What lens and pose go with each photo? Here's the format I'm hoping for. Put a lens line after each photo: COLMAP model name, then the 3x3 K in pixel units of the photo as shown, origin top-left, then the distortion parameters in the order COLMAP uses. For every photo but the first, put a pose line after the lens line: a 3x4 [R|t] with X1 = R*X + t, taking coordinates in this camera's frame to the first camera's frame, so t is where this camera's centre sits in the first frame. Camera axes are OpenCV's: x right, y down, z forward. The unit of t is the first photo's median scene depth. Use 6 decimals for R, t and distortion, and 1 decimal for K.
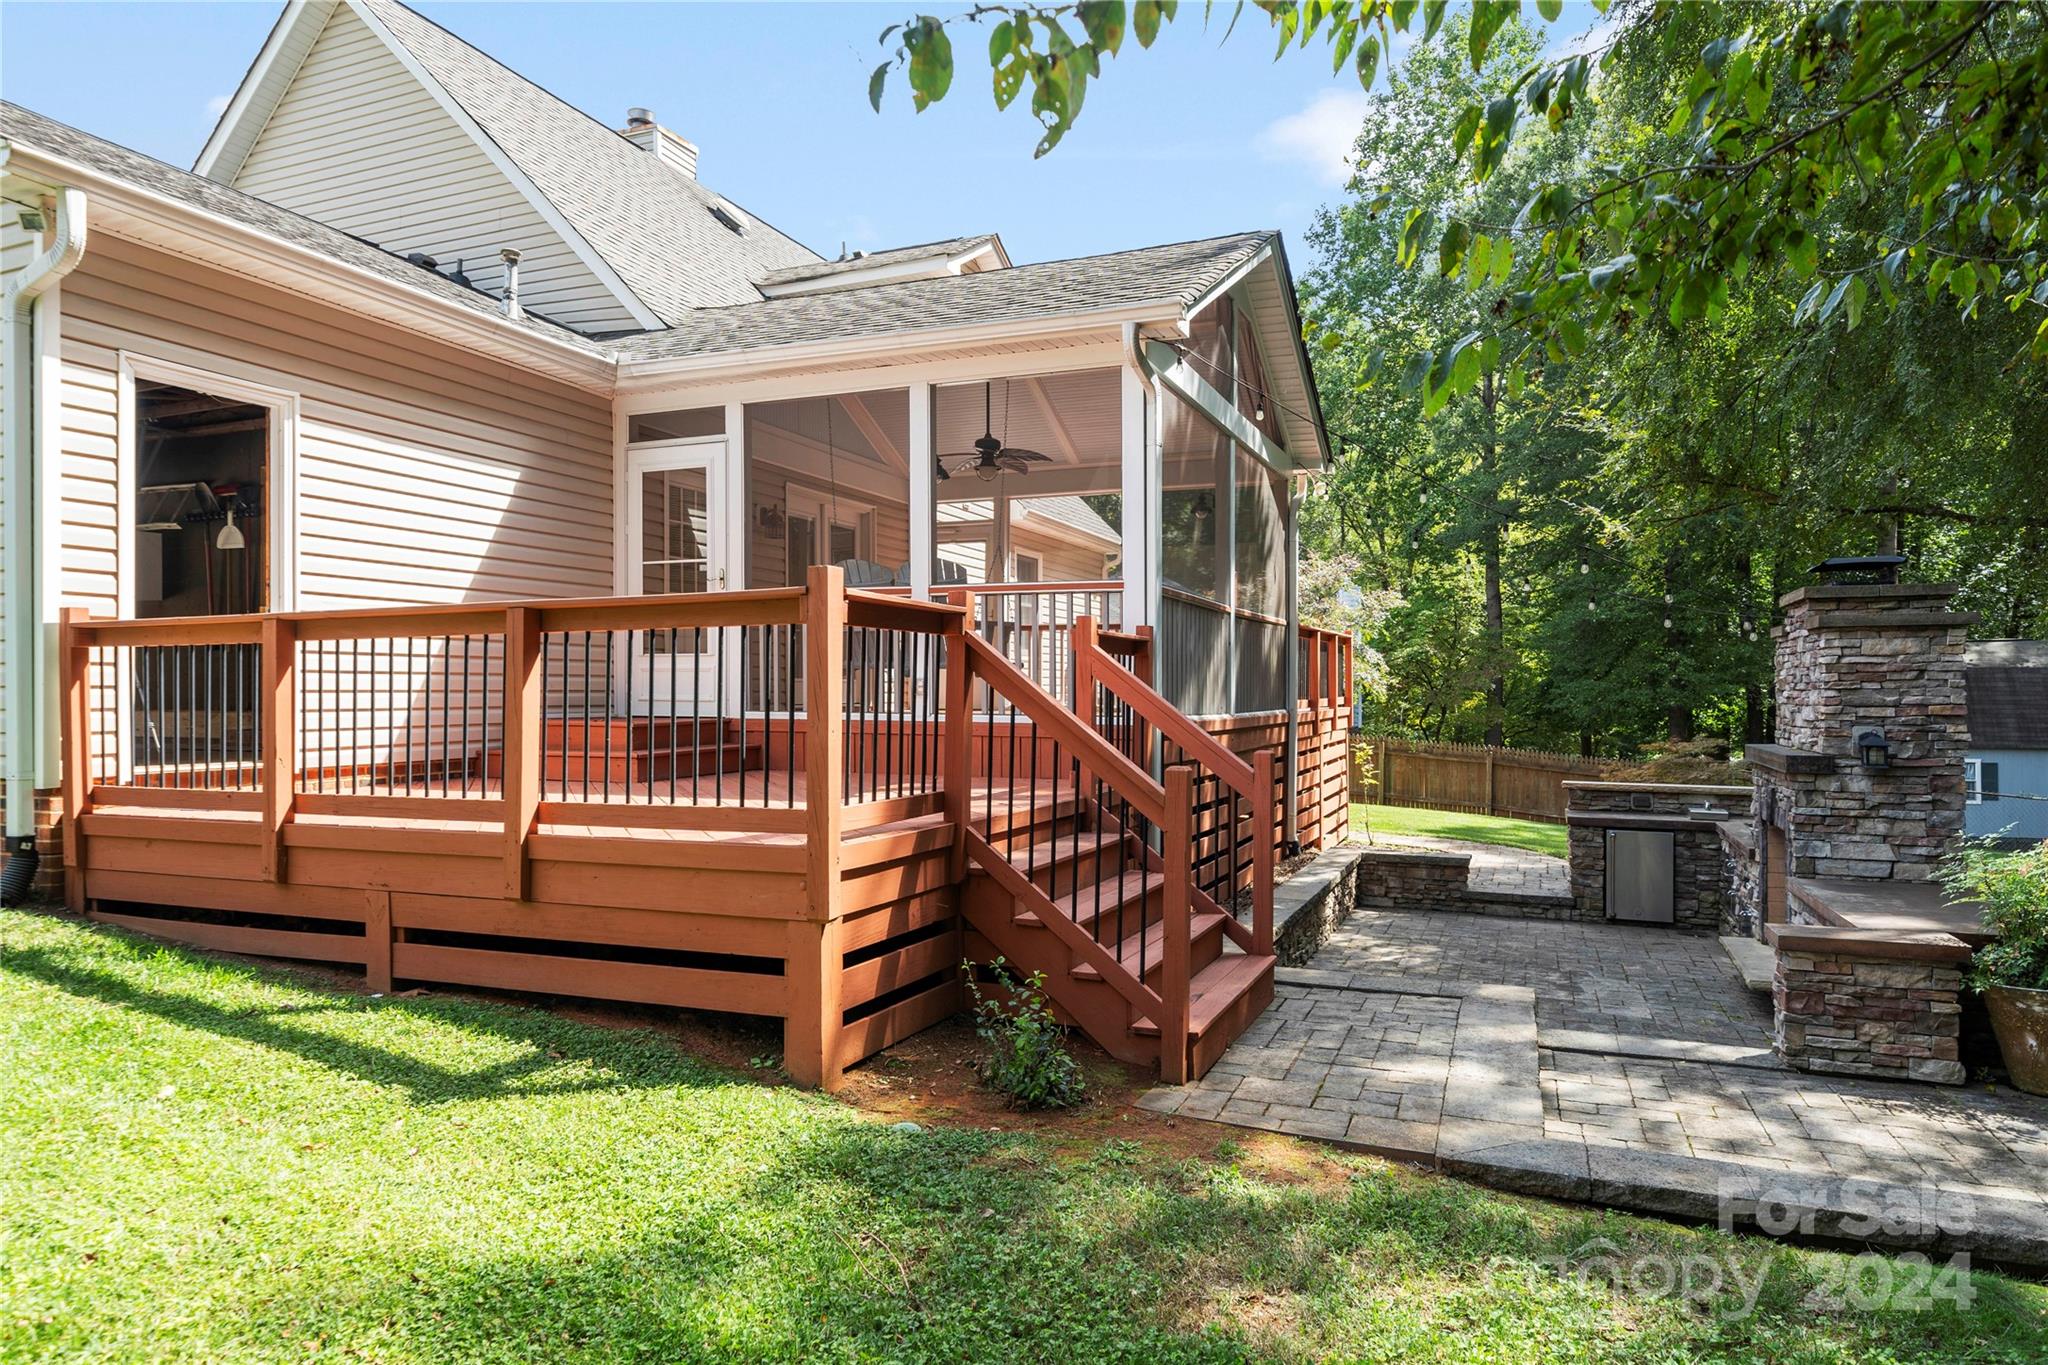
lens RADIAL K [[1264.6, 0, 1024.0], [0, 1264.6, 682.5], [0, 0, 1]] dist [-0.001747, 0.001642]
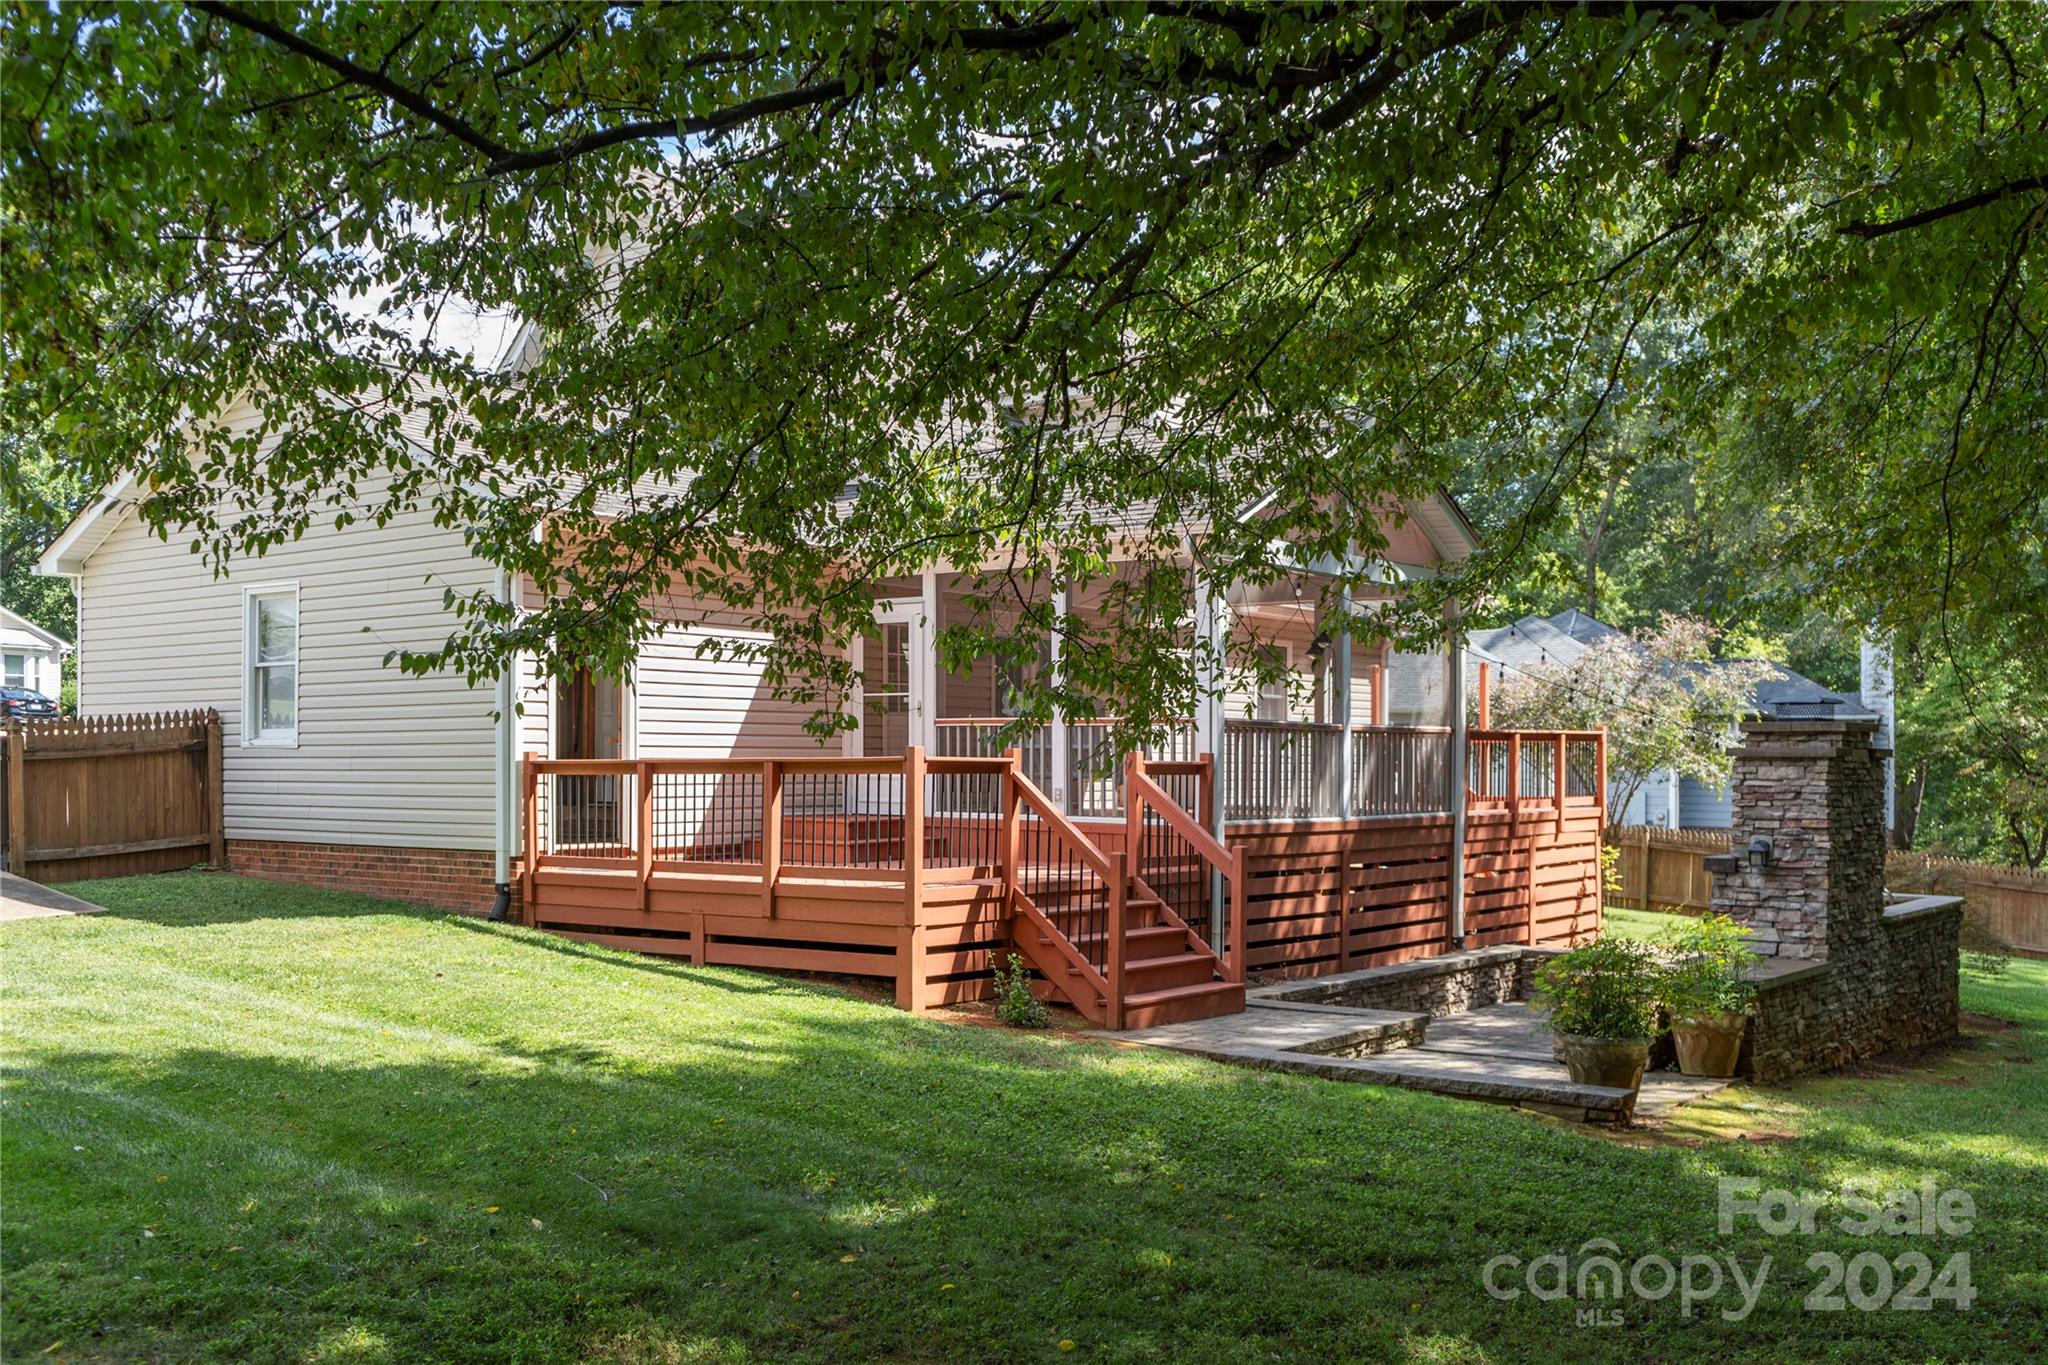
lens RADIAL K [[1928.6, 0, 1024.0], [0, 1928.6, 682.5], [0, 0, 1]] dist [0.009105, 0.005986]
pose [[0.968177, -0.005727, -0.250202, 0.565978], [-0.002817, 0.999425, -0.033777, -0.066989], [0.250252, 0.033407, 0.967604, -1.395130]]
